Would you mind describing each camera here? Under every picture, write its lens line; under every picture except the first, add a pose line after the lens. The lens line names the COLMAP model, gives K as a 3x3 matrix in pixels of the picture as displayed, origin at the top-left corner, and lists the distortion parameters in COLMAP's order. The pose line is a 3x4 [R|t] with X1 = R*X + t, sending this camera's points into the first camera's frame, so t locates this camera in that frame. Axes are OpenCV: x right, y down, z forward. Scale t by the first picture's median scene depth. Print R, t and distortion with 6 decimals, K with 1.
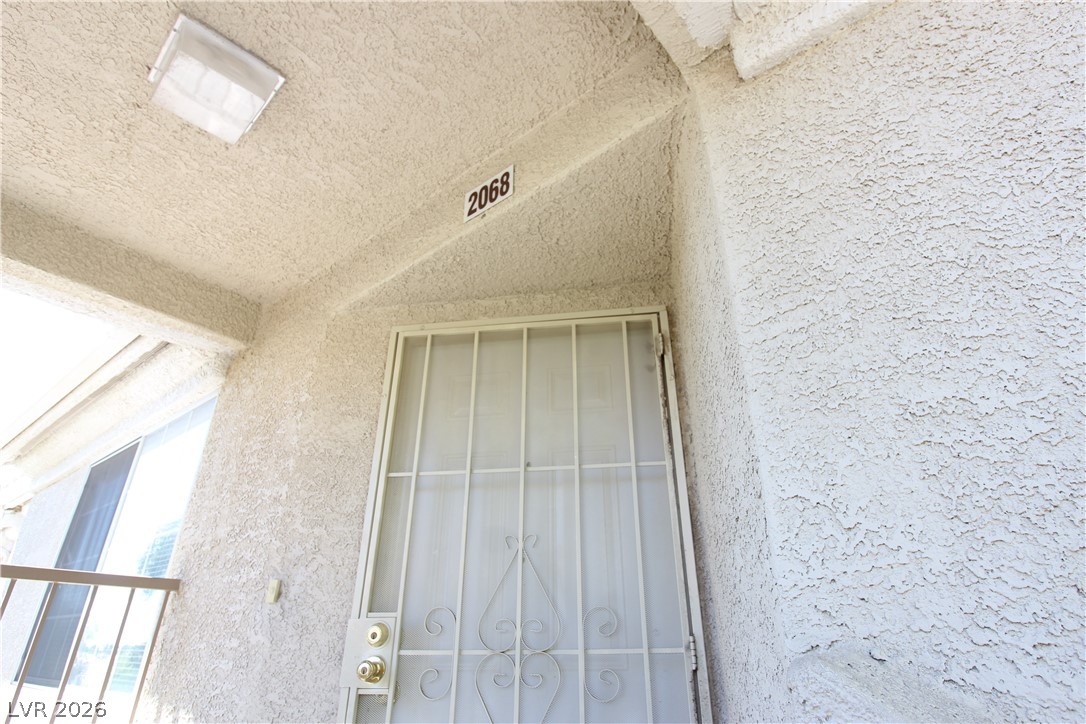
lens RADIAL K [[576.5, 0, 544.2], [0, 576.5, 361.3], [0, 0, 1]] dist [-0.002692, -0.003138]
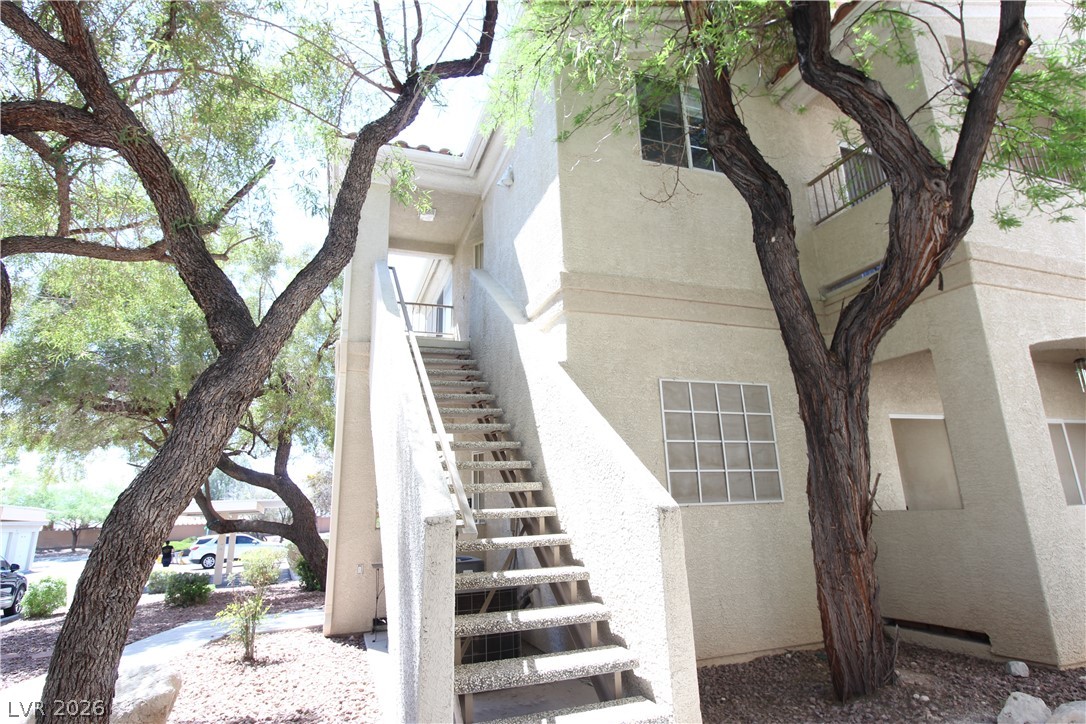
lens RADIAL K [[576.5, 0, 543.9], [0, 576.5, 361.0], [0, 0, 1]] dist [-0.002692, -0.003138]
pose [[0.856990, -0.155902, -0.491184, 1.897979], [0.260901, 0.953220, 0.152653, 0.223920], [0.444408, -0.258973, 0.857575, -2.386566]]
